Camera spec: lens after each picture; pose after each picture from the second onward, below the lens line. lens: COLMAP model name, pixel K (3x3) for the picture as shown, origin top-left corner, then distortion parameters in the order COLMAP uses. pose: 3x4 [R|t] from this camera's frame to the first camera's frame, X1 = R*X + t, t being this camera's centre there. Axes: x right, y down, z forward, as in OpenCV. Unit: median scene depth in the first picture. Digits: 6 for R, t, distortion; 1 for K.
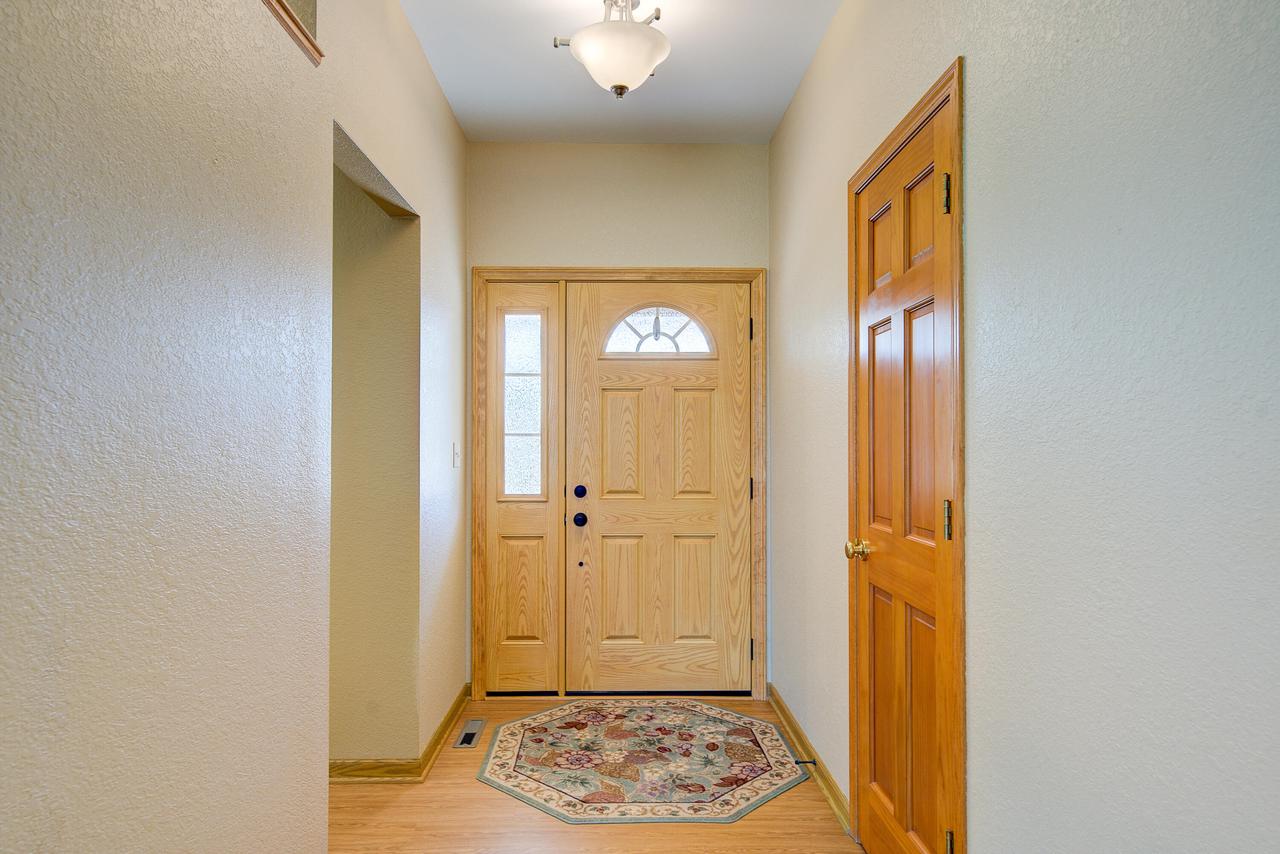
lens RADIAL K [[750.6, 0, 634.7], [0, 750.6, 427.2], [0, 0, 1]] dist [0.003978, 0.000615]
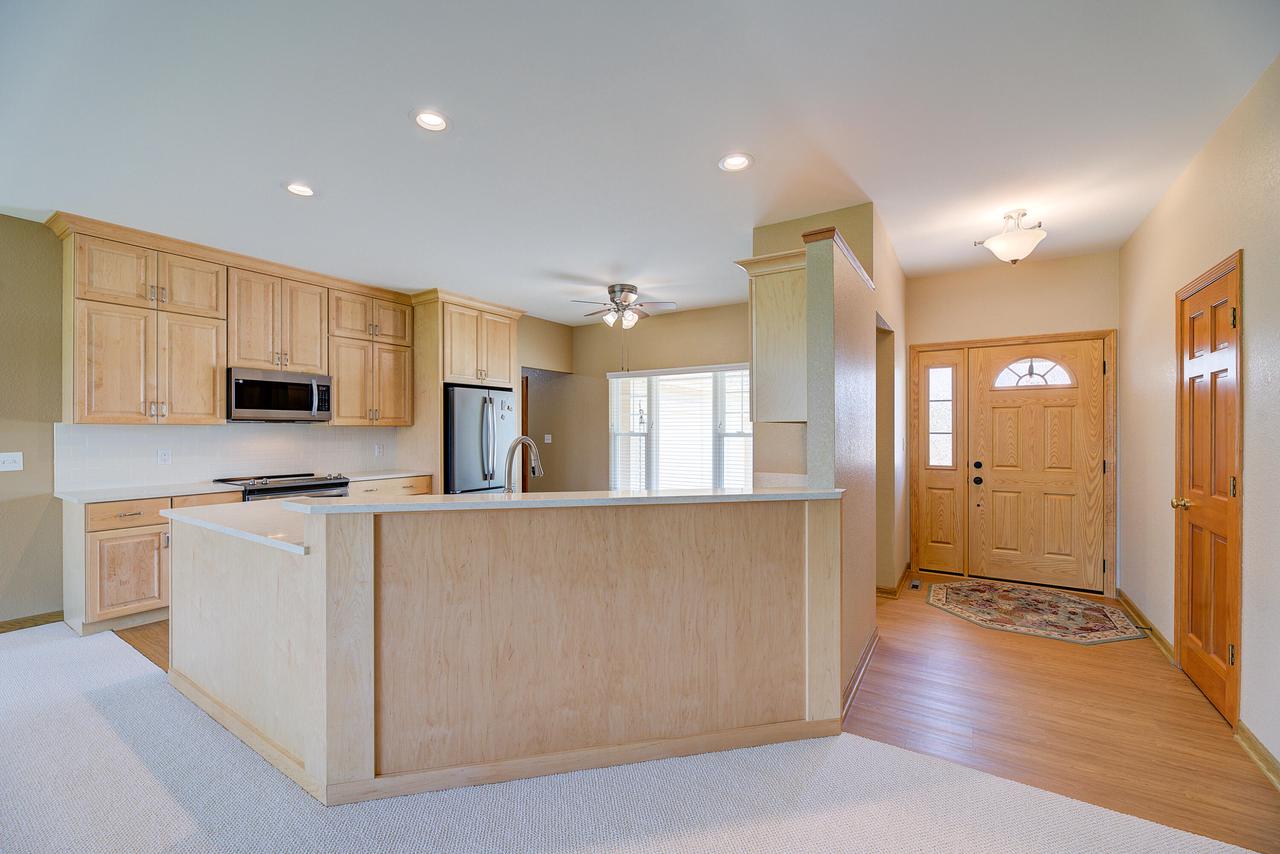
lens RADIAL K [[515.5, 0, 641.7], [0, 515.5, 429.7], [0, 0, 1]] dist [-0.000253, -0.003440]
pose [[0.833374, -0.001873, -0.552706, -0.068969], [0.016516, 0.999632, 0.021515, -0.042859], [0.552463, -0.027059, 0.833098, -0.521720]]
